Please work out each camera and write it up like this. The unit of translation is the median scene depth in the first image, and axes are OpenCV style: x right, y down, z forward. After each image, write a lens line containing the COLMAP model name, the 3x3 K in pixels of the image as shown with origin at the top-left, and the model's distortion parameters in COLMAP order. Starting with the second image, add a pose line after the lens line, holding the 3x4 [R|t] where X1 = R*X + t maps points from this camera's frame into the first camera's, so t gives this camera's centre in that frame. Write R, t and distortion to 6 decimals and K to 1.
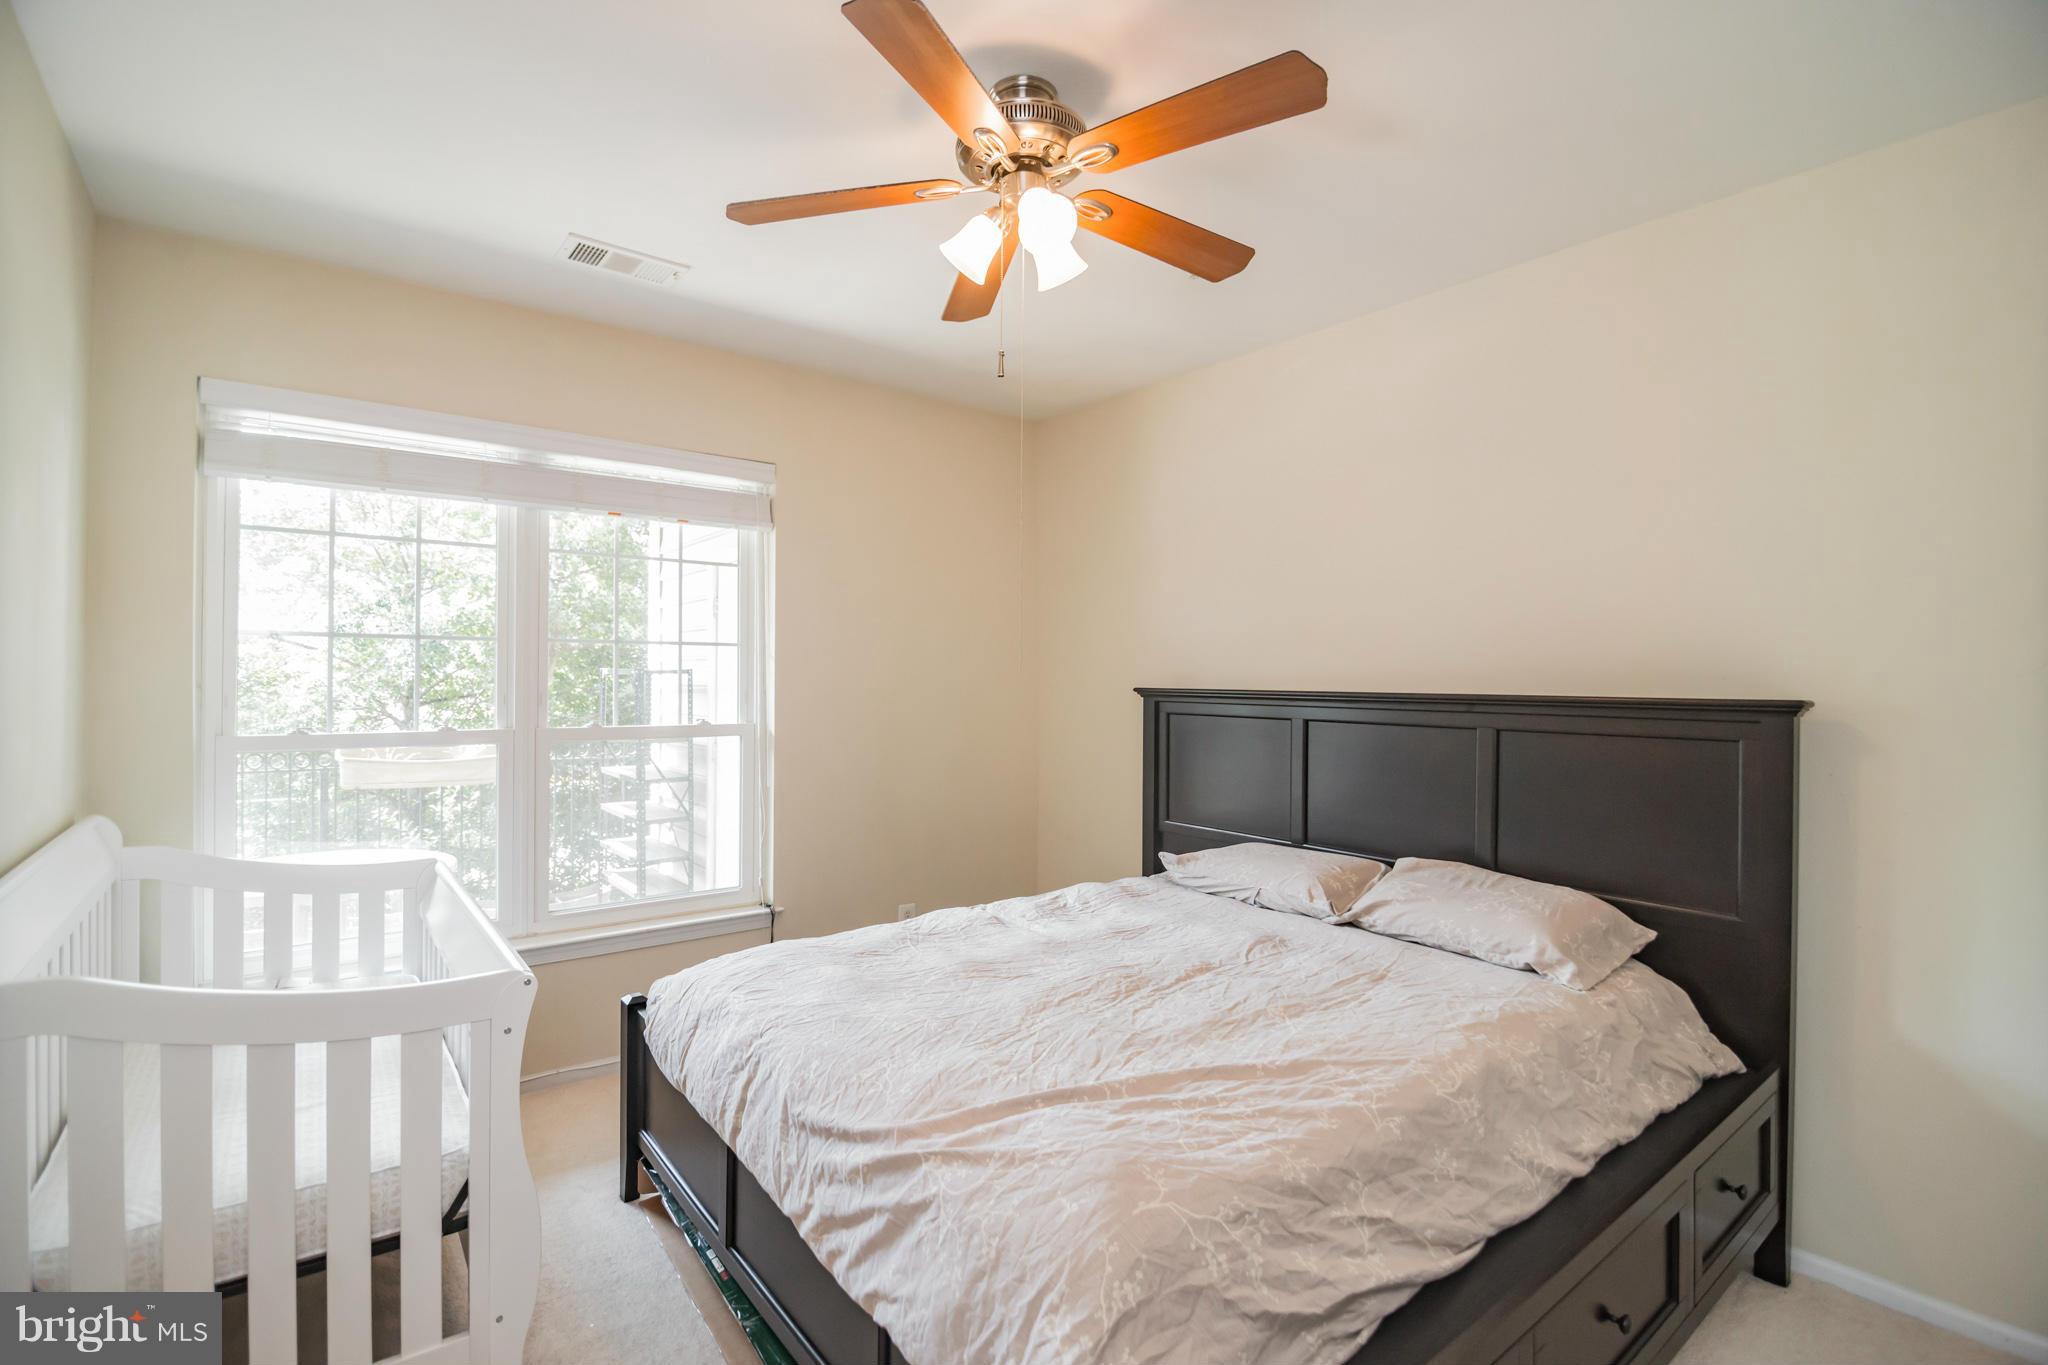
lens RADIAL K [[912.1, 0, 1028.3], [0, 912.1, 678.8], [0, 0, 1]] dist [-0.002239, -0.009508]
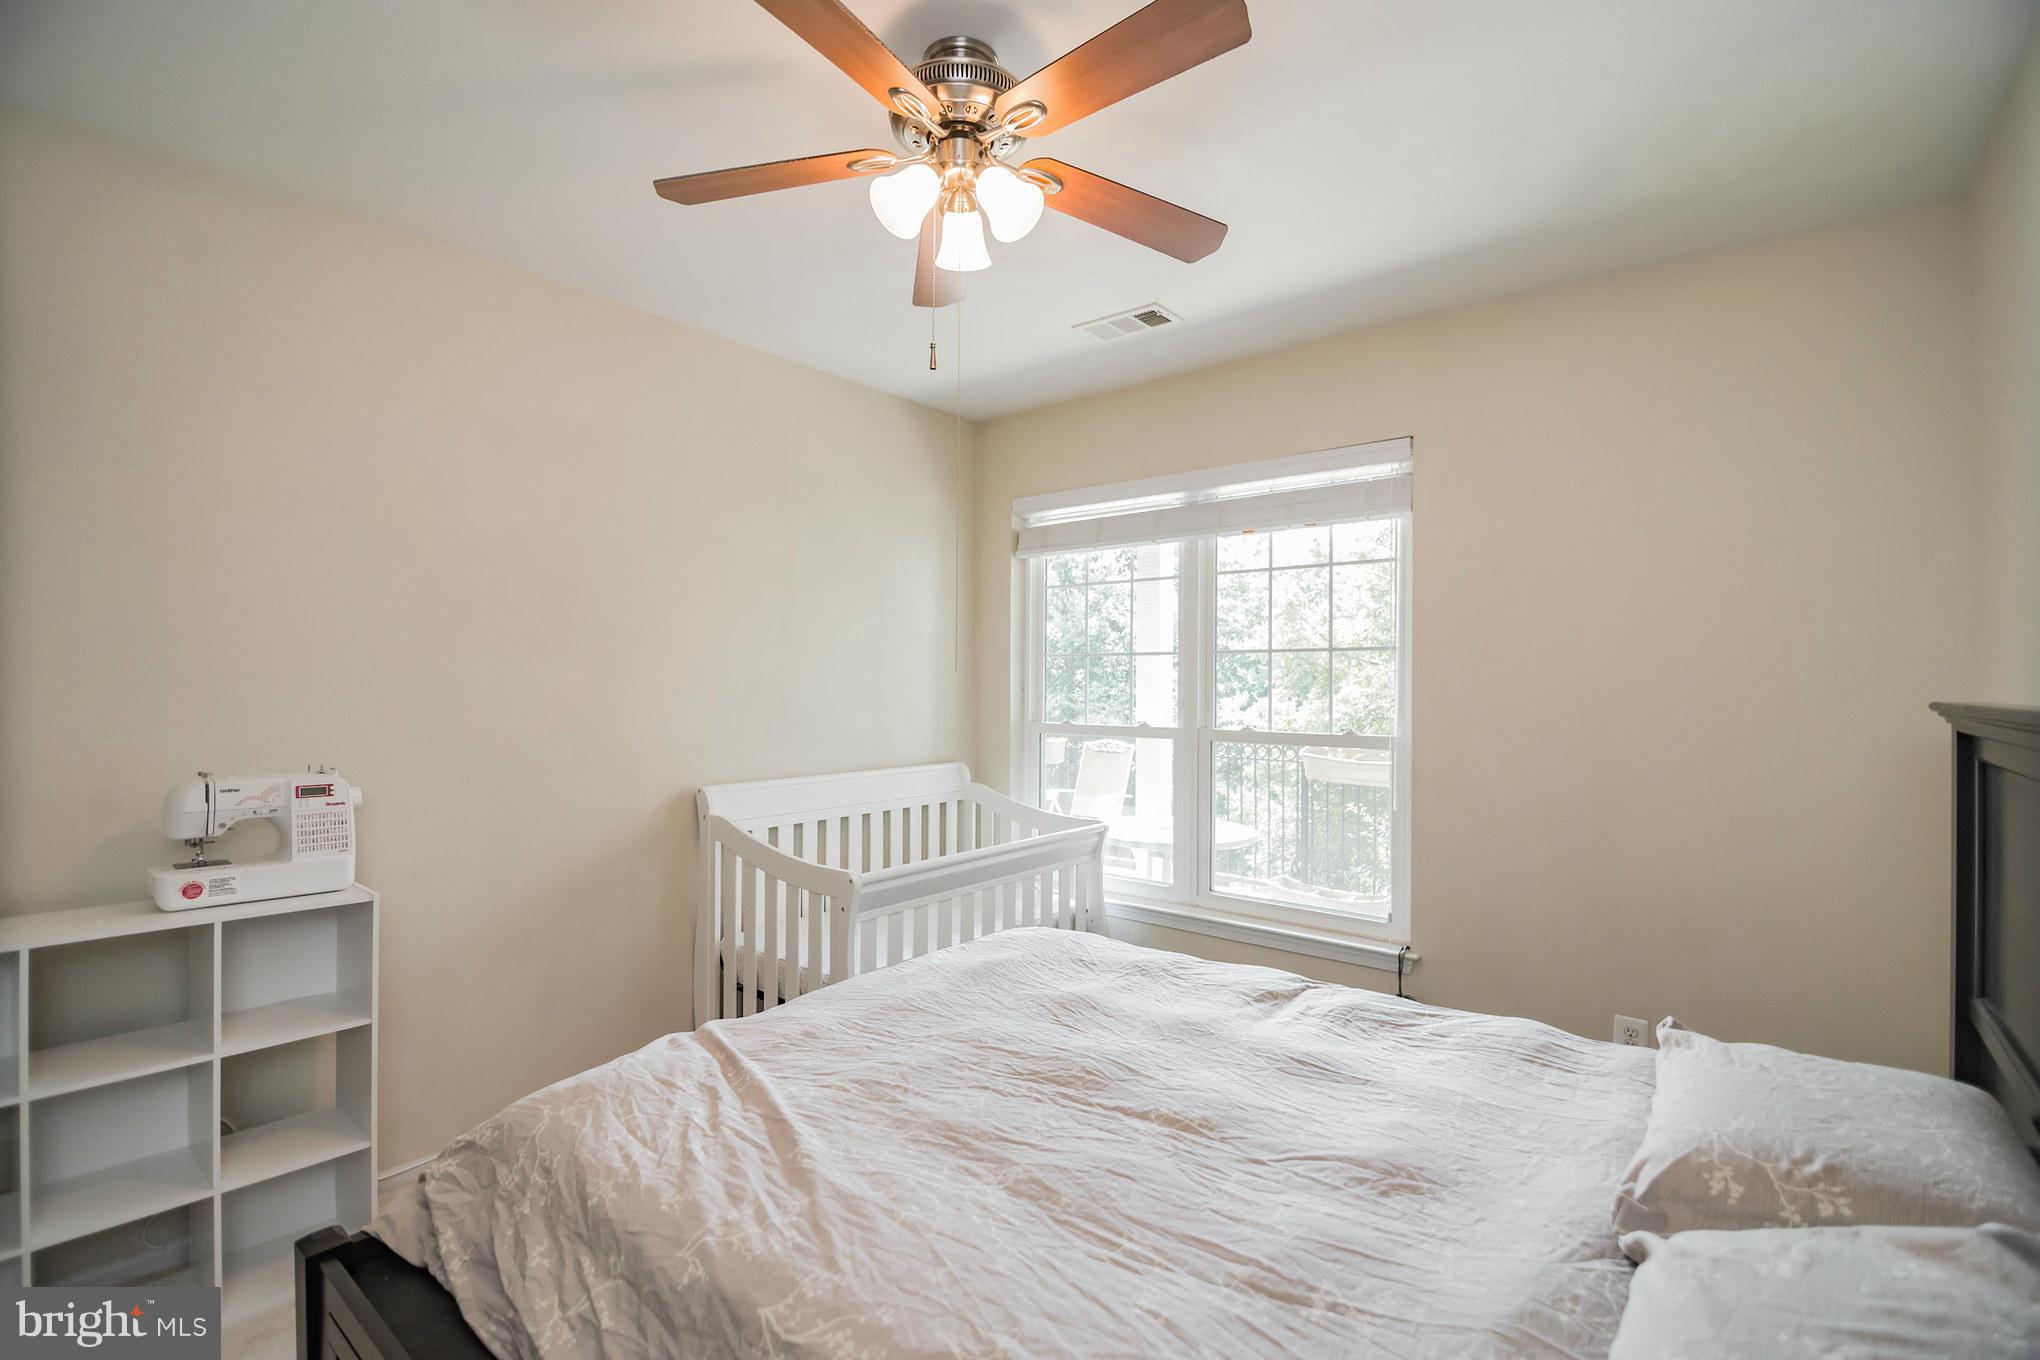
lens RADIAL K [[930.7, 0, 1017.4], [0, 930.7, 688.9], [0, 0, 1]] dist [-0.009172, -0.000727]
pose [[0.218368, -0.001811, -0.975865, 0.884364], [-0.004748, 0.999984, -0.002919, 0.012528], [0.975855, 0.005271, 0.218356, 0.806390]]
